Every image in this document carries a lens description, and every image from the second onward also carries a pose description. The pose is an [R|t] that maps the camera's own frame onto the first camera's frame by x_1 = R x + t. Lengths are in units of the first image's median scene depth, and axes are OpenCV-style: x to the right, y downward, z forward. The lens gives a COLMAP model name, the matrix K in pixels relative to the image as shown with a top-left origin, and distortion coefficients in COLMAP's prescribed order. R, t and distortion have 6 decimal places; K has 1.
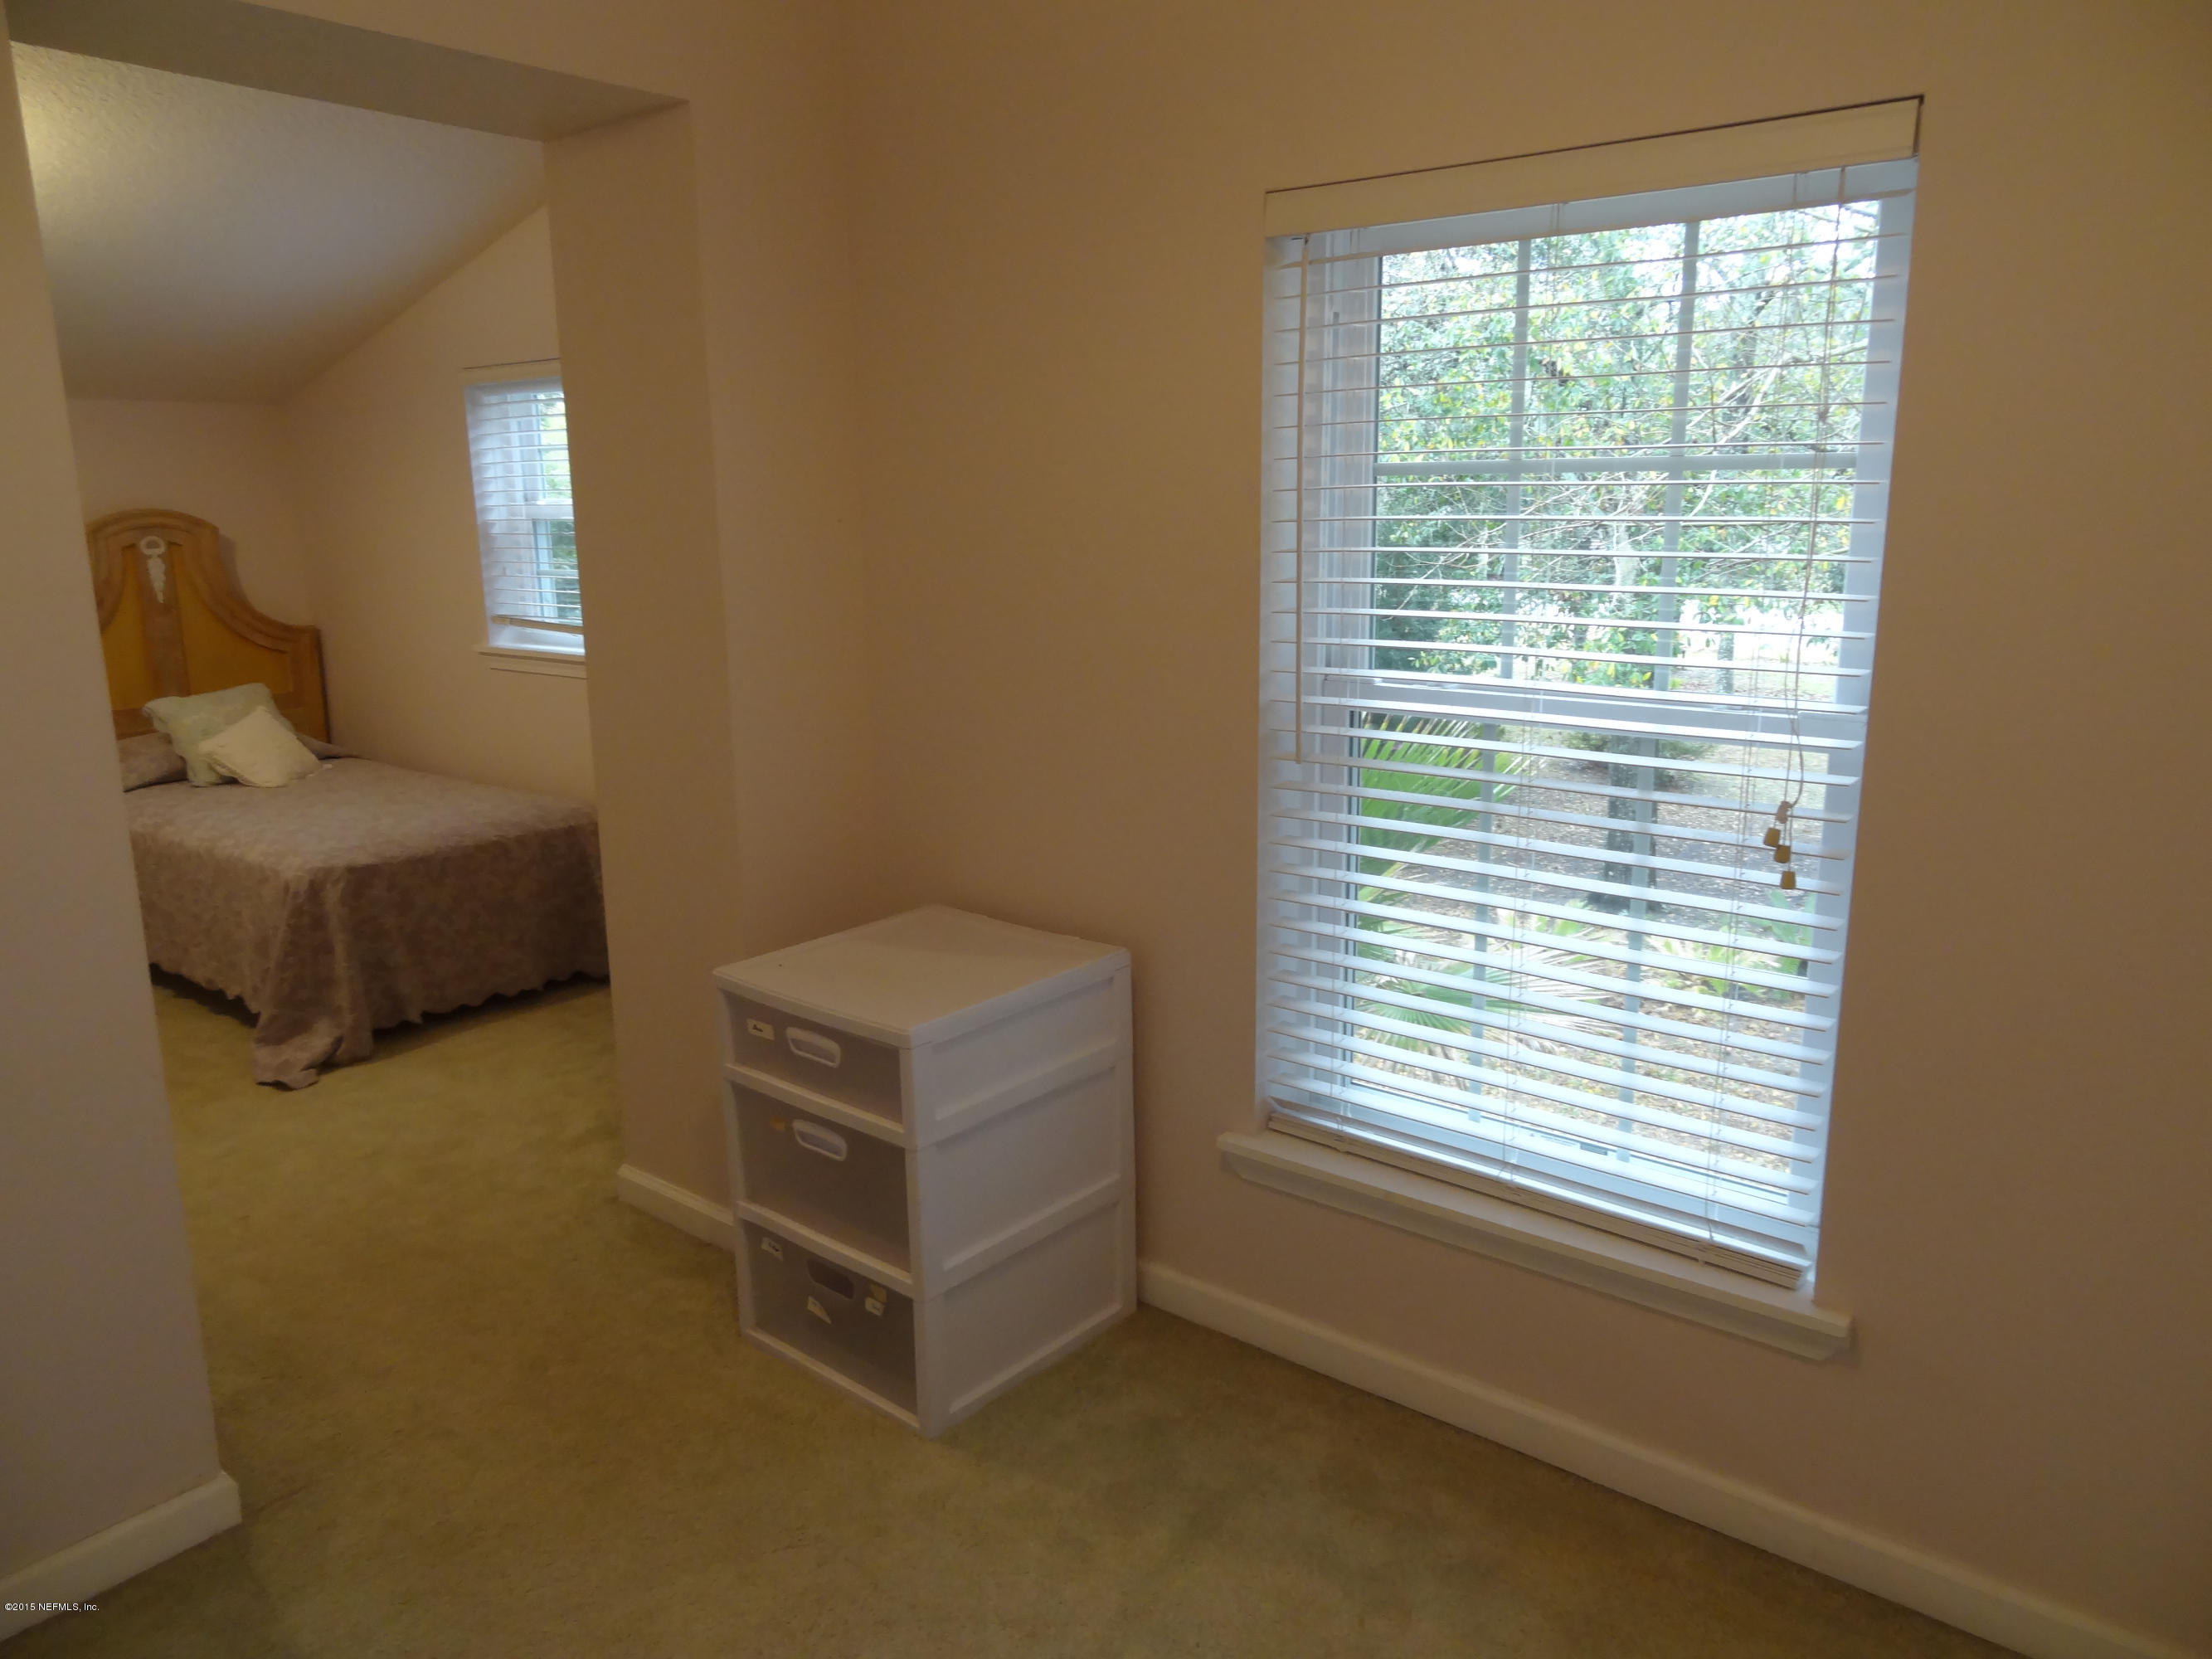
lens RADIAL K [[1556.0, 0, 1106.0], [0, 1556.0, 829.5], [0, 0, 1]] dist [0.004714, 0.002158]
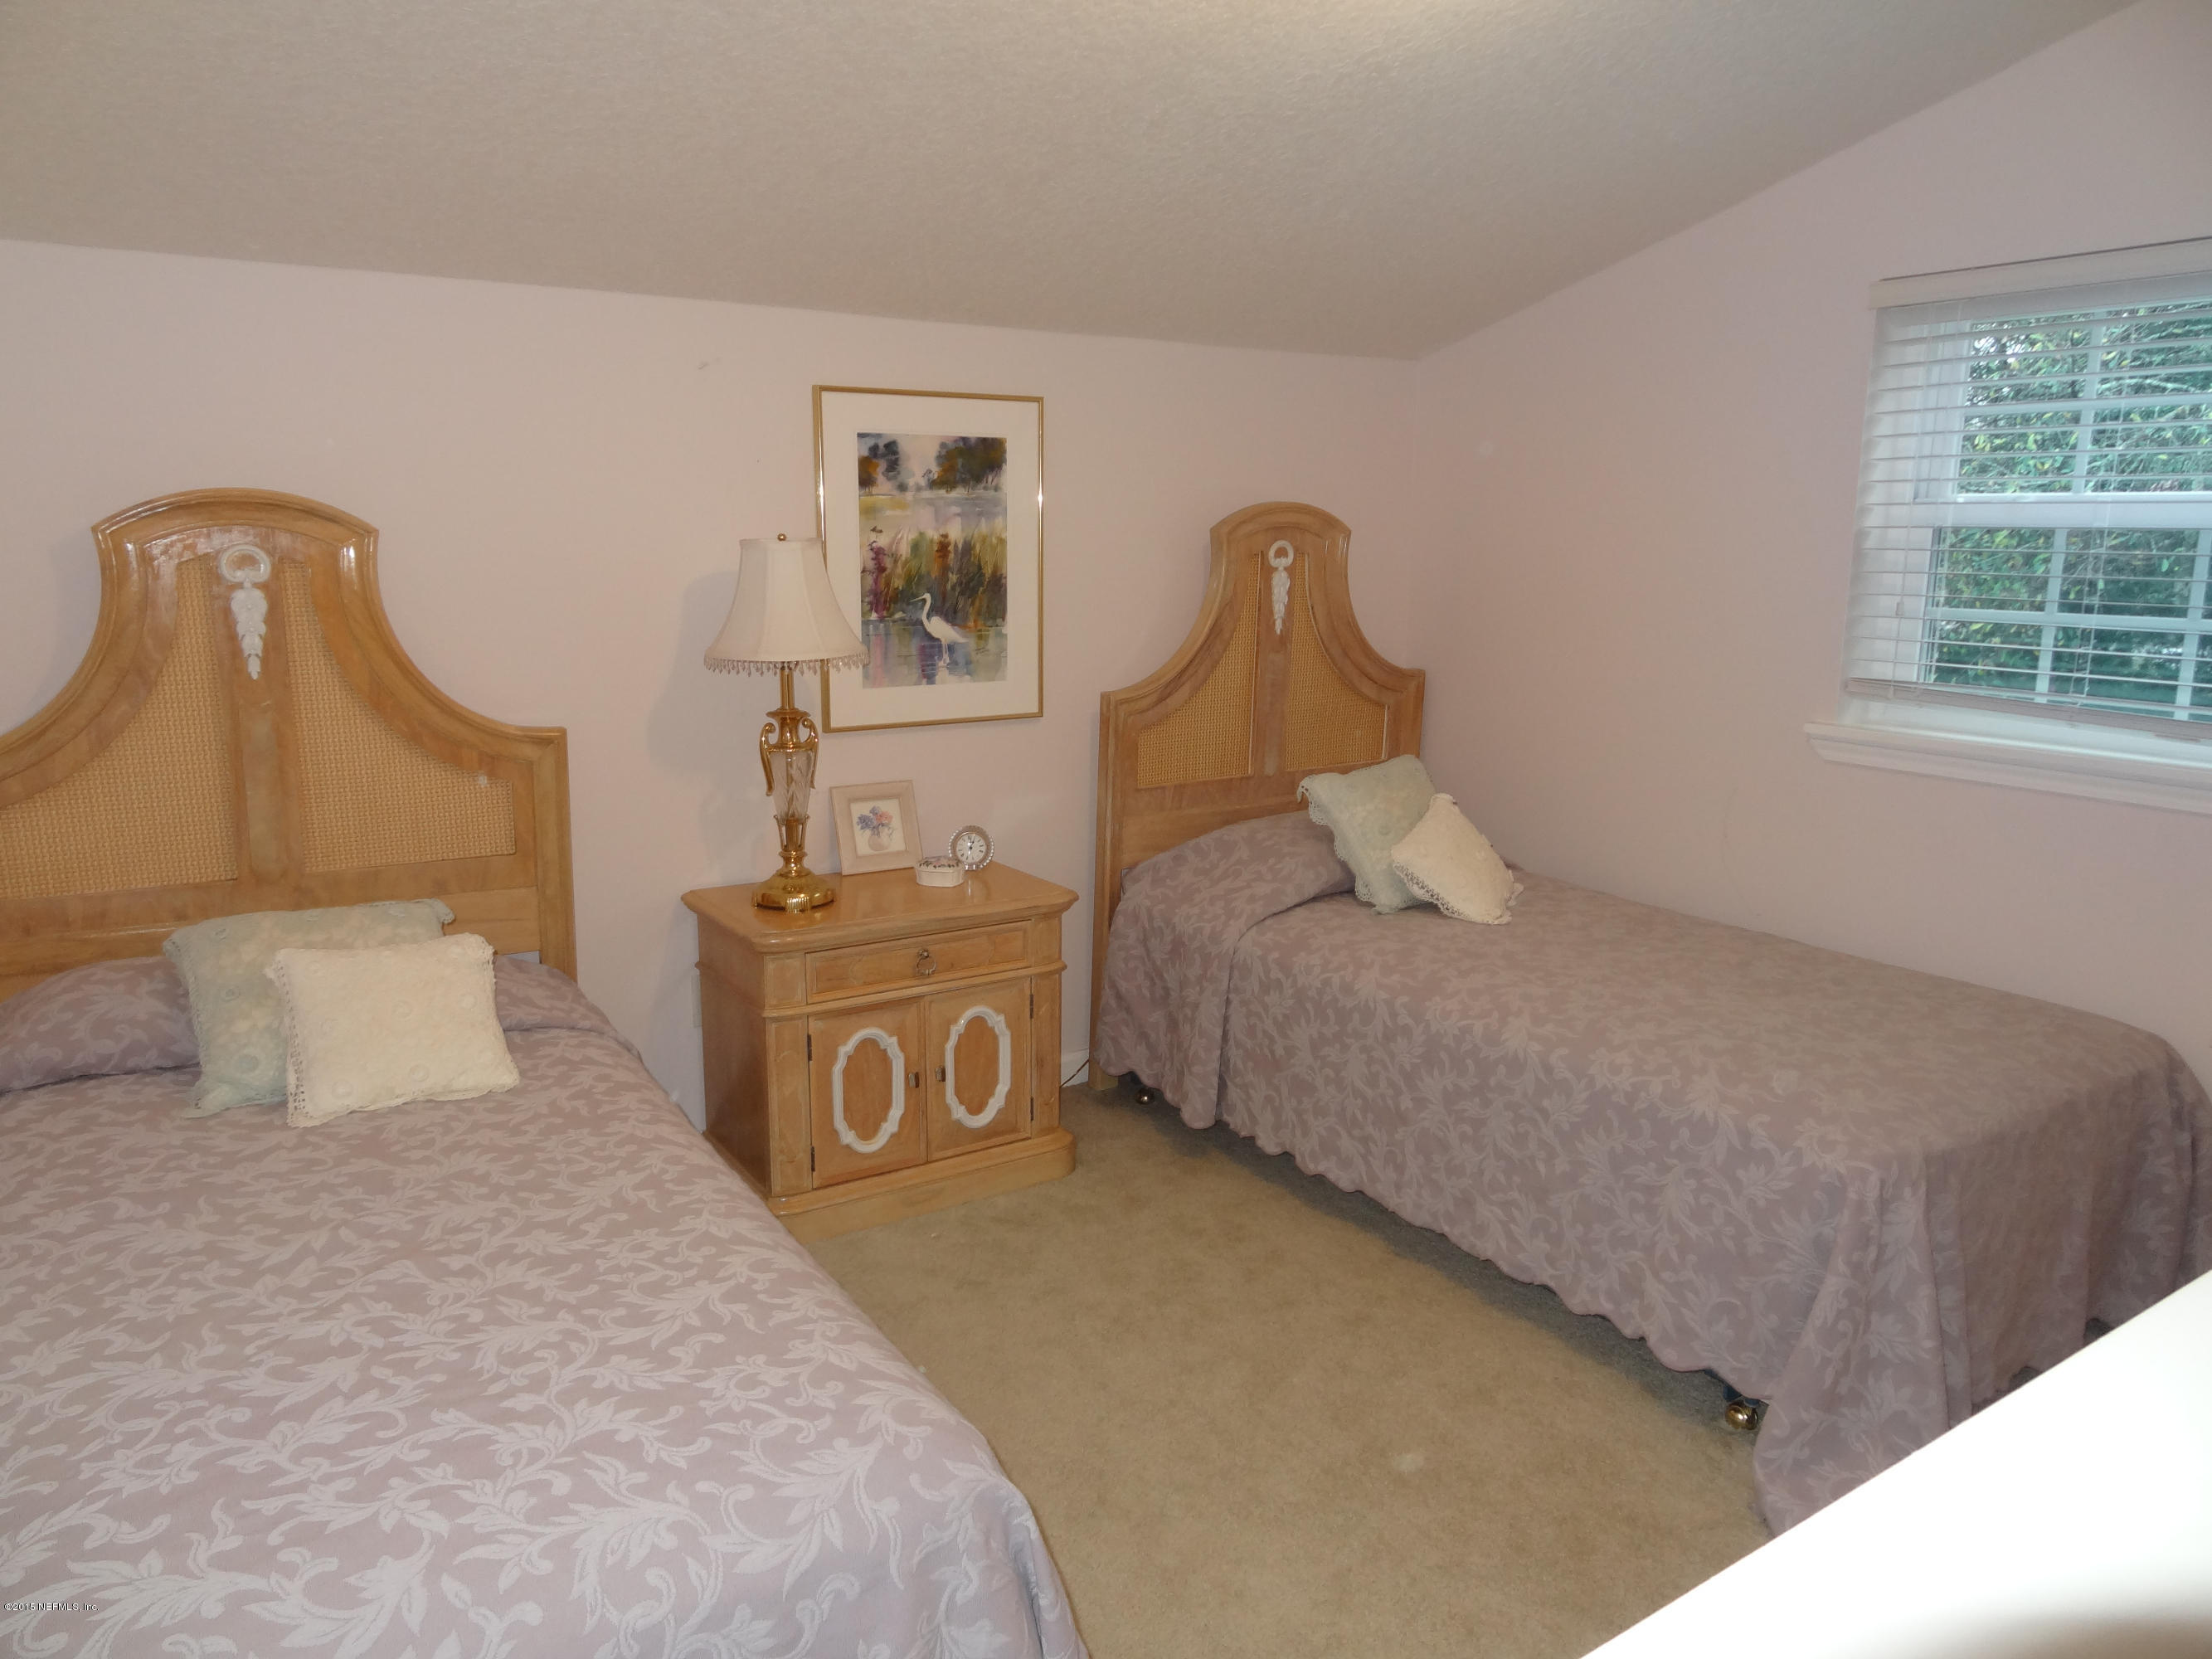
lens RADIAL K [[1556.0, 0, 1106.0], [0, 1556.0, 829.5], [0, 0, 1]] dist [0.004714, 0.002158]
pose [[0.952079, 0.077513, -0.295868, -0.479098], [-0.079836, 0.996799, 0.004240, -0.054707], [0.295250, 0.019585, 0.955219, 0.308432]]
